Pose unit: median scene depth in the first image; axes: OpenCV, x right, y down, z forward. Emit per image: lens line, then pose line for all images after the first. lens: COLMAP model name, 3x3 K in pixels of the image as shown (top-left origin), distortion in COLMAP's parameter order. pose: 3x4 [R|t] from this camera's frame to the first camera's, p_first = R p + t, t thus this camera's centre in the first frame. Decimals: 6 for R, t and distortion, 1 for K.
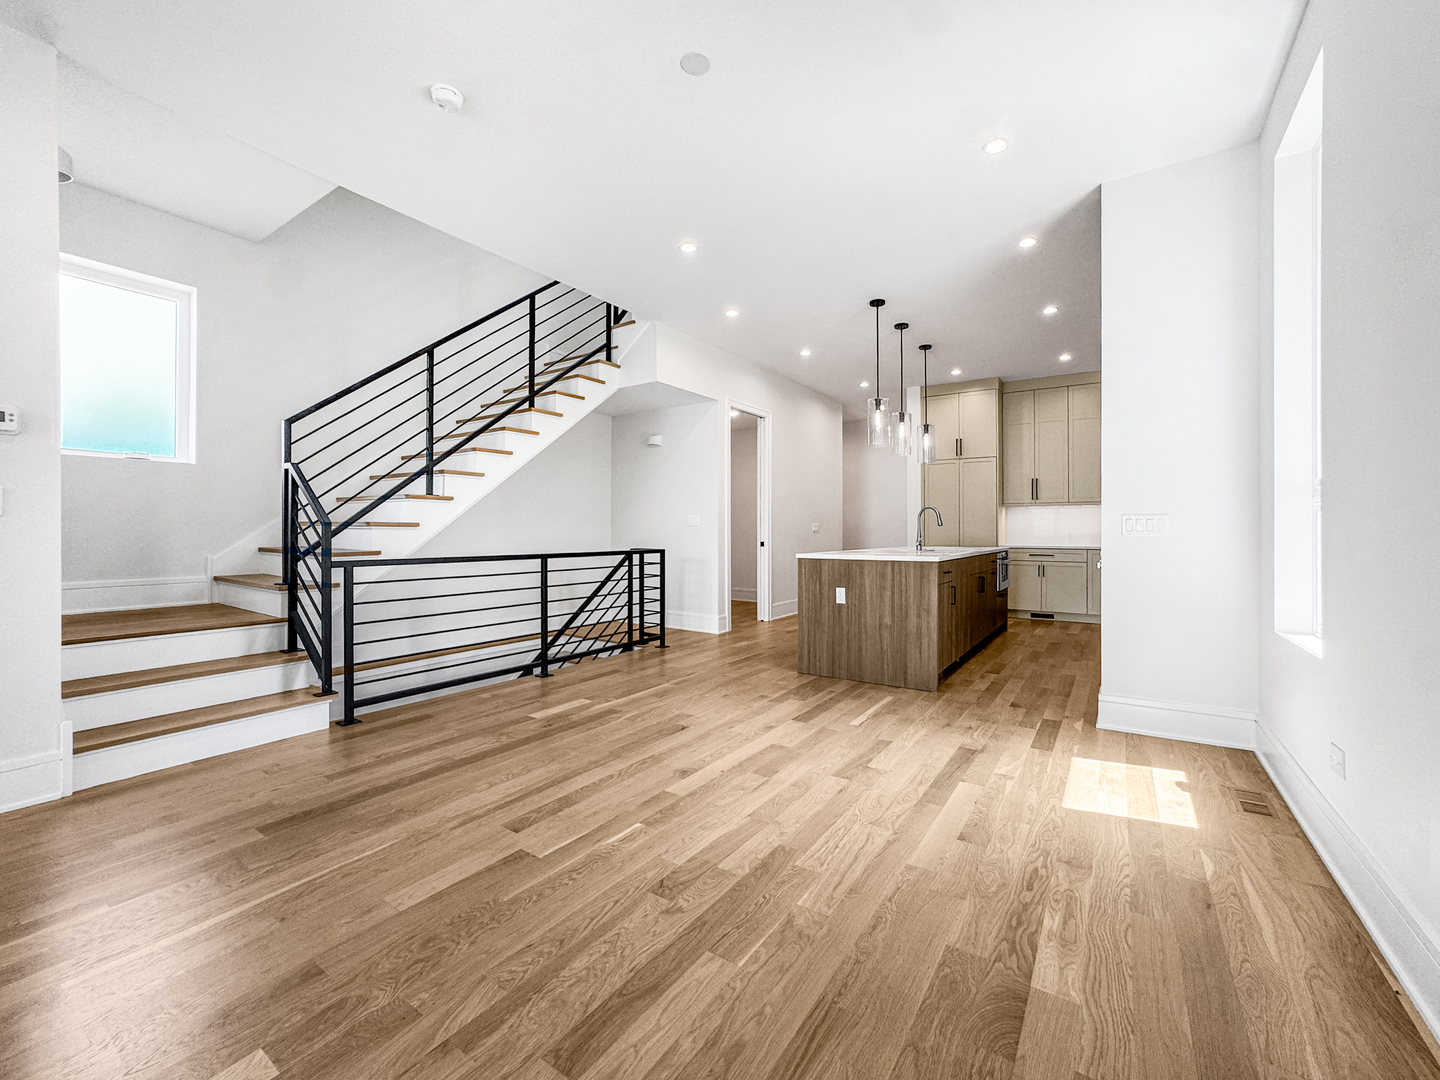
lens RADIAL K [[595.0, 0, 716.1], [0, 595.0, 540.8], [0, 0, 1]] dist [-0.037696, 0.012851]
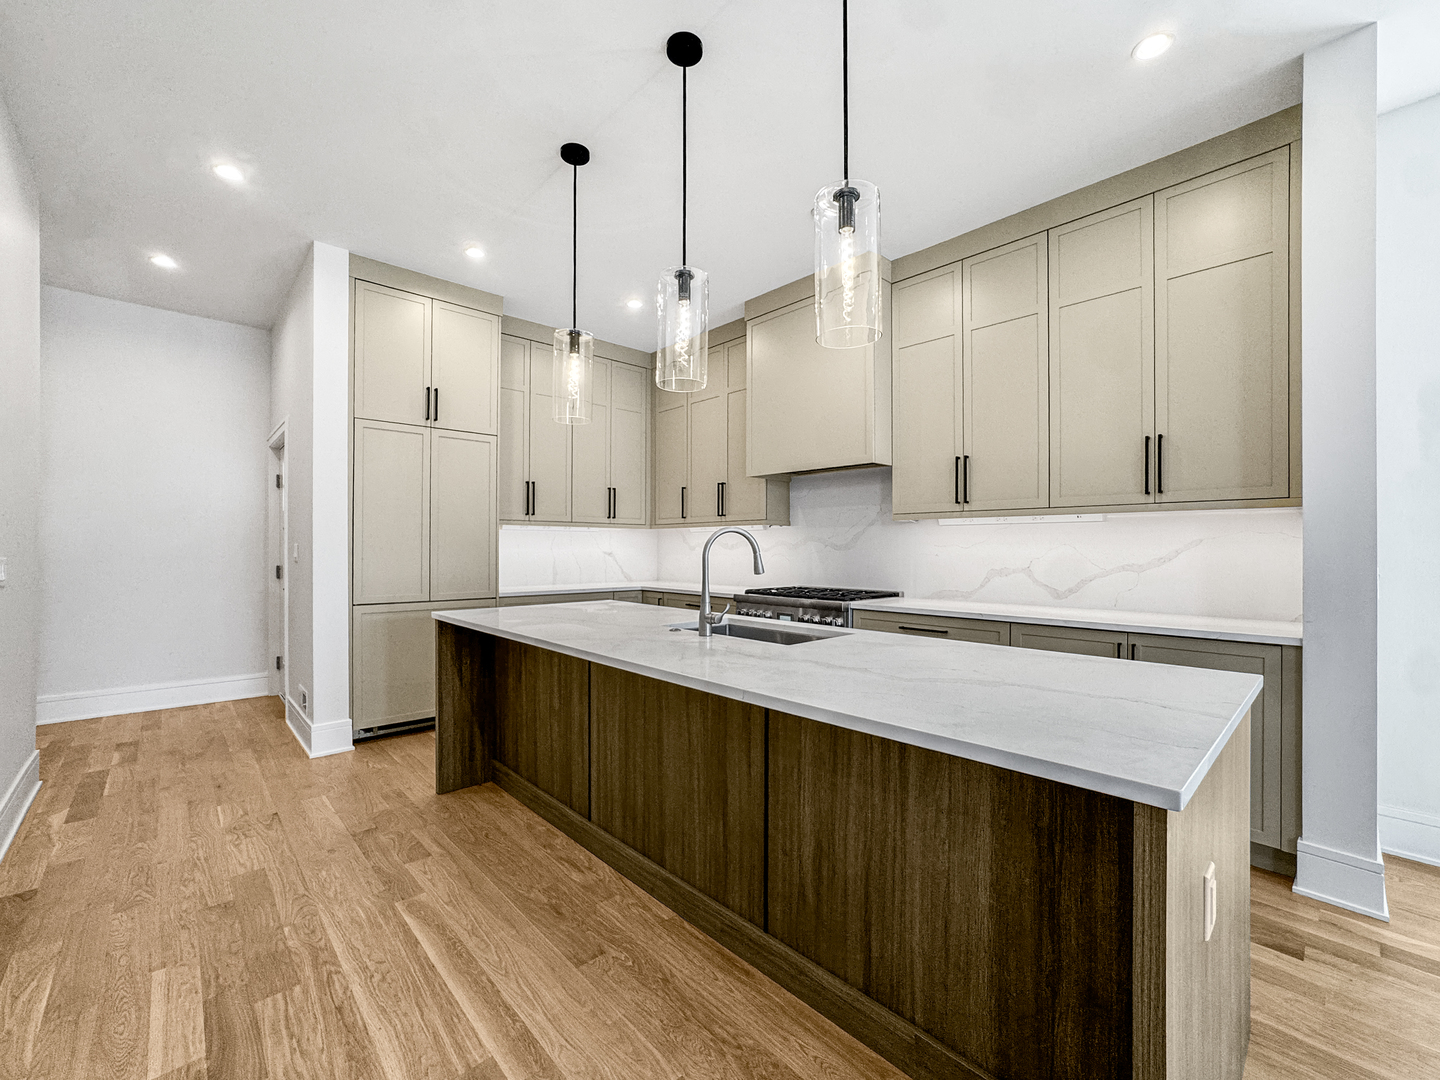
lens RADIAL K [[595.0, 0, 716.1], [0, 595.0, 540.8], [0, 0, 1]] dist [-0.037696, 0.012851]
pose [[0.204539, 0.014564, 0.978750, -0.073738], [0.010176, 0.999804, -0.017004, -0.062966], [-0.978806, 0.013438, 0.204351, 1.420520]]
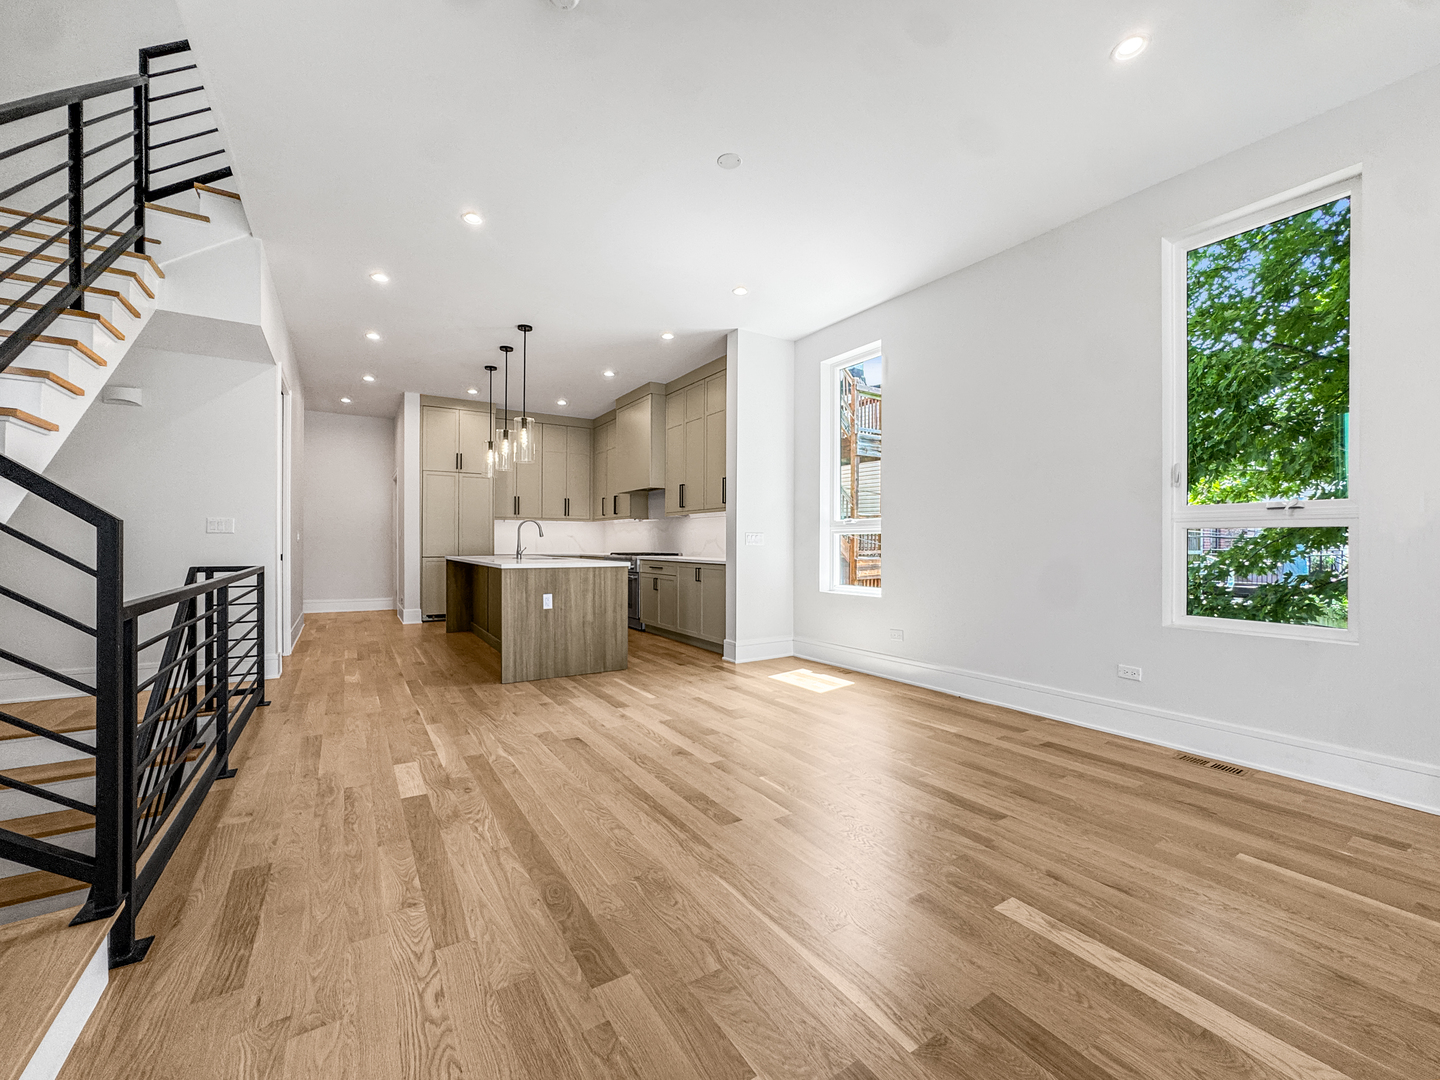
lens RADIAL K [[595.0, 0, 716.1], [0, 595.0, 540.8], [0, 0, 1]] dist [-0.037696, 0.012851]
pose [[0.388753, 0.006226, 0.921321, -0.820081], [0.006943, 0.999929, -0.009687, -0.006521], [-0.921316, 0.010163, 0.388682, 0.366938]]
